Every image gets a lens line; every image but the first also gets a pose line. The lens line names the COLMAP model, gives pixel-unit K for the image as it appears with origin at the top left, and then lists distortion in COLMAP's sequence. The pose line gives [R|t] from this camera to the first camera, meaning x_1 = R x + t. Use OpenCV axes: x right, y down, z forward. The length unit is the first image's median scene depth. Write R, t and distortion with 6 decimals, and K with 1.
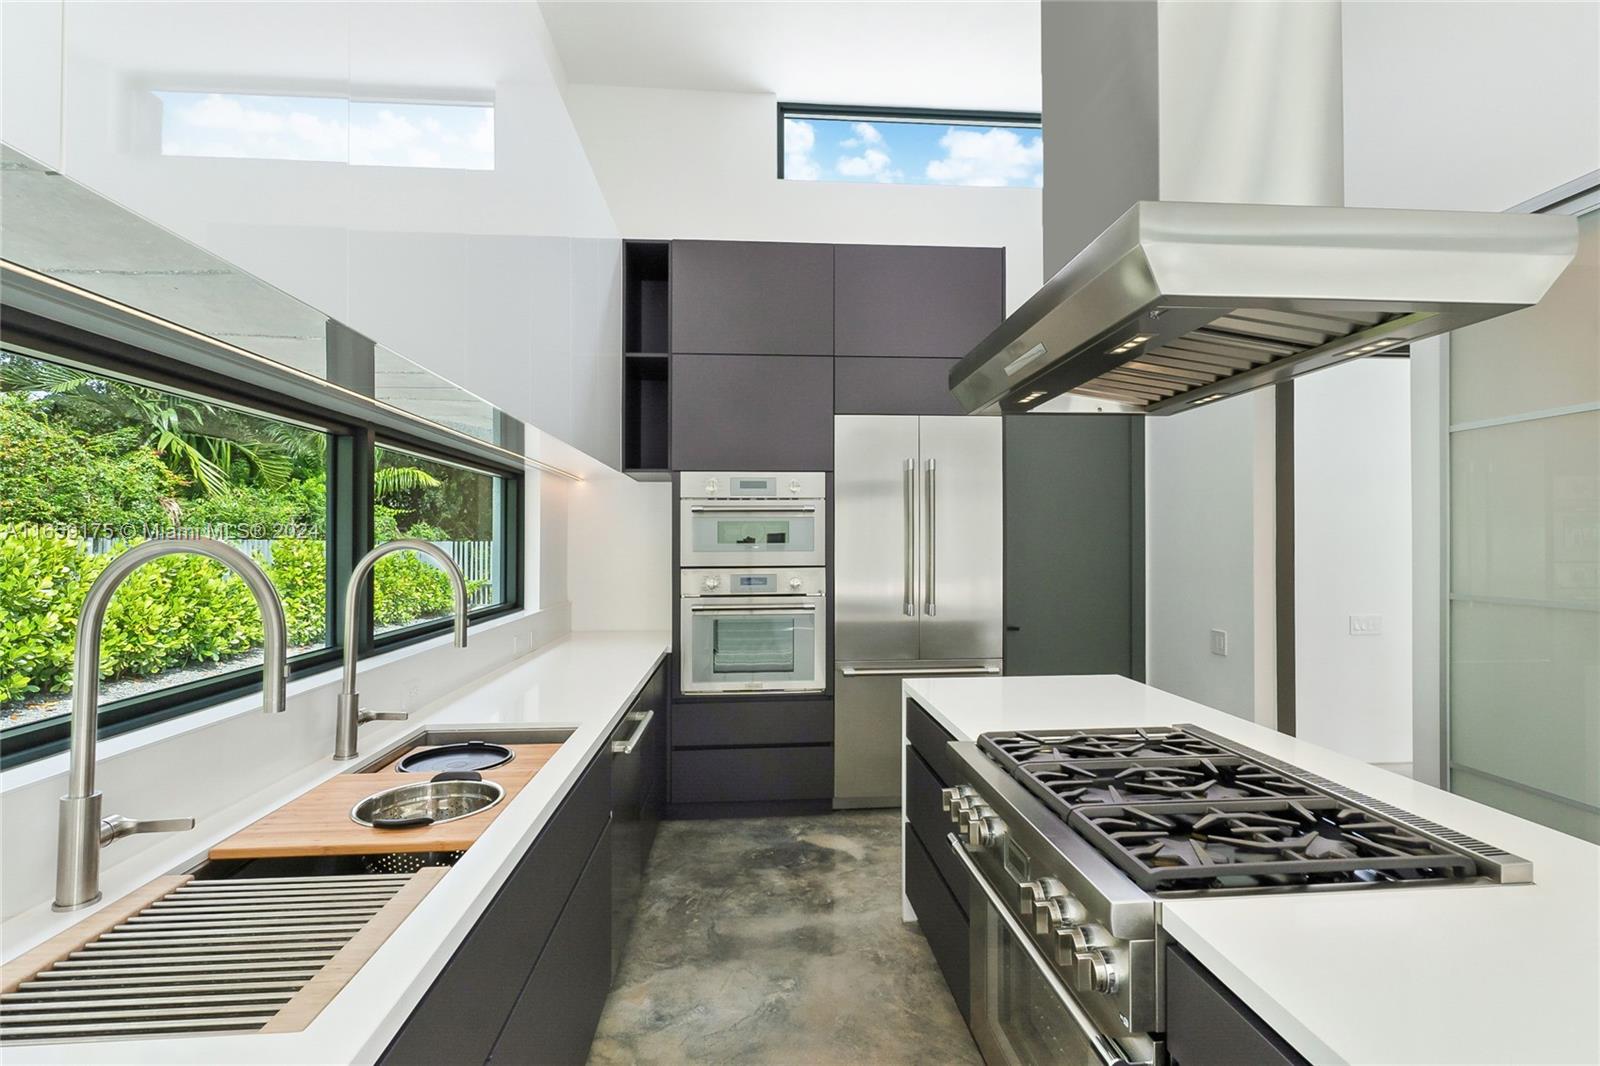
lens RADIAL K [[764.0, 0, 801.4], [0, 764.0, 535.0], [0, 0, 1]] dist [0.001915, 0.000034]
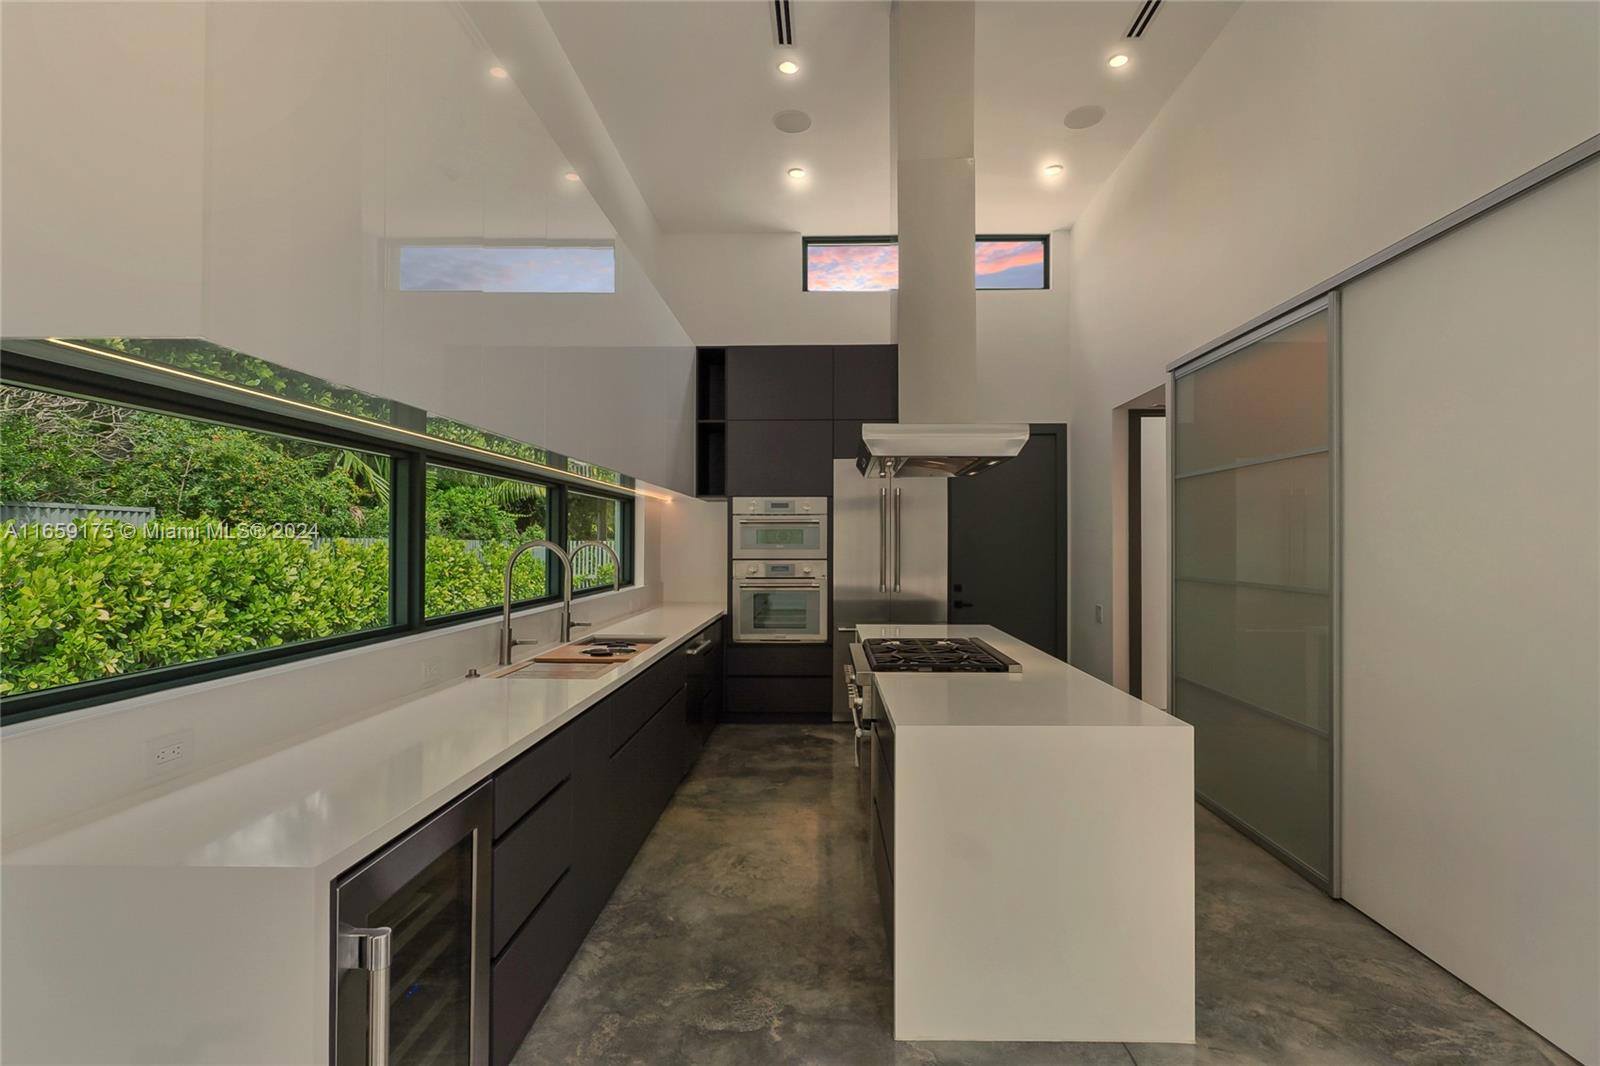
lens RADIAL K [[764.0, 0, 802.4], [0, 764.0, 535.2], [0, 0, 1]] dist [0.001915, 0.000034]
pose [[0.994567, 0.001961, -0.104082, 0.138234], [-0.001836, 0.999997, 0.001296, -0.008523], [0.104084, -0.001098, 0.994568, -0.503884]]
